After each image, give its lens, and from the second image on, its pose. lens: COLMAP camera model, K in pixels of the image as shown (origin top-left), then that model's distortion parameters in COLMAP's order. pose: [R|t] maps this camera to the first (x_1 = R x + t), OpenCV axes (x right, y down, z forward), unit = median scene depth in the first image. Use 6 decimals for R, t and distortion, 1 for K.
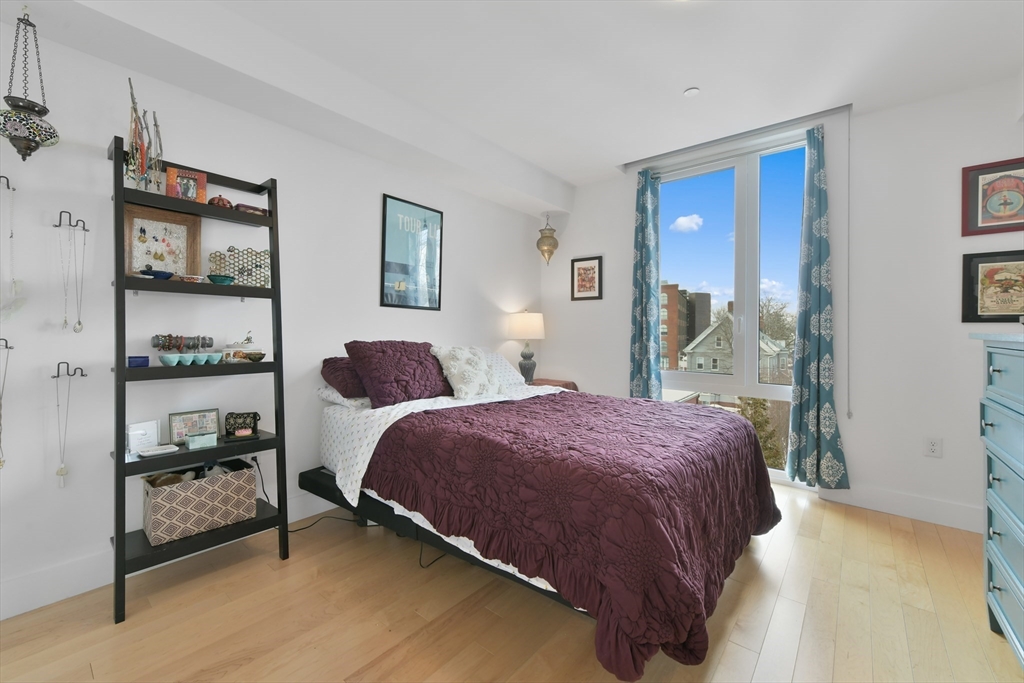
lens RADIAL K [[412.2, 0, 509.6], [0, 412.2, 334.7], [0, 0, 1]] dist [0.001888, 0.000473]
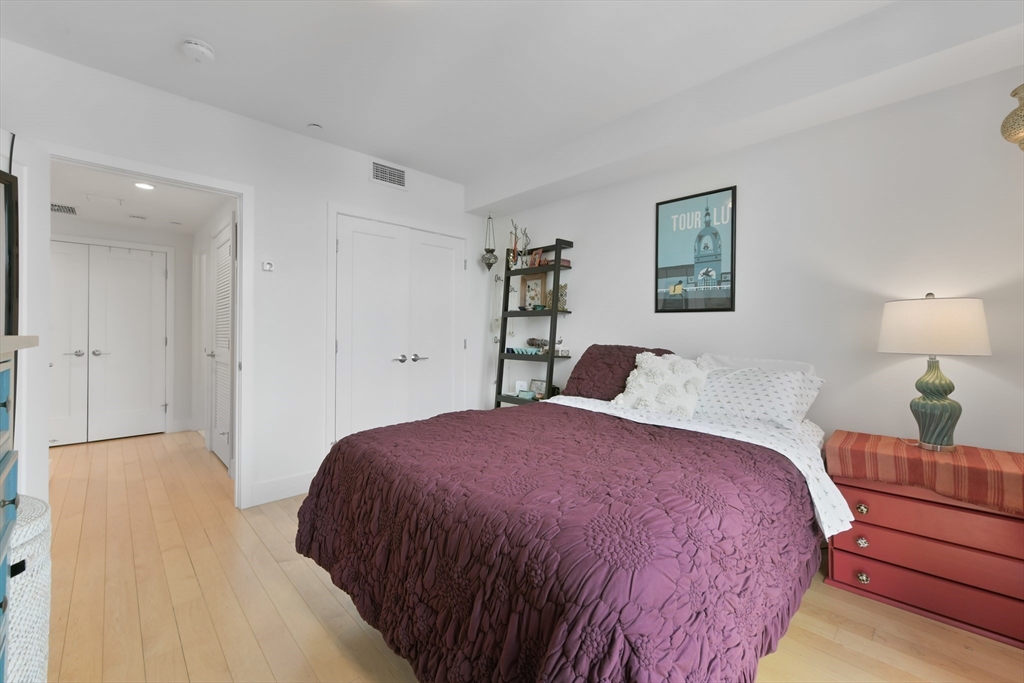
lens RADIAL K [[412.2, 0, 509.7], [0, 412.2, 337.5], [0, 0, 1]] dist [0.001888, 0.000473]
pose [[-0.087498, -0.002789, -0.996161, 0.746986], [-0.014564, 0.999893, -0.001520, -0.000011], [0.996058, 0.014375, -0.087529, 0.725839]]
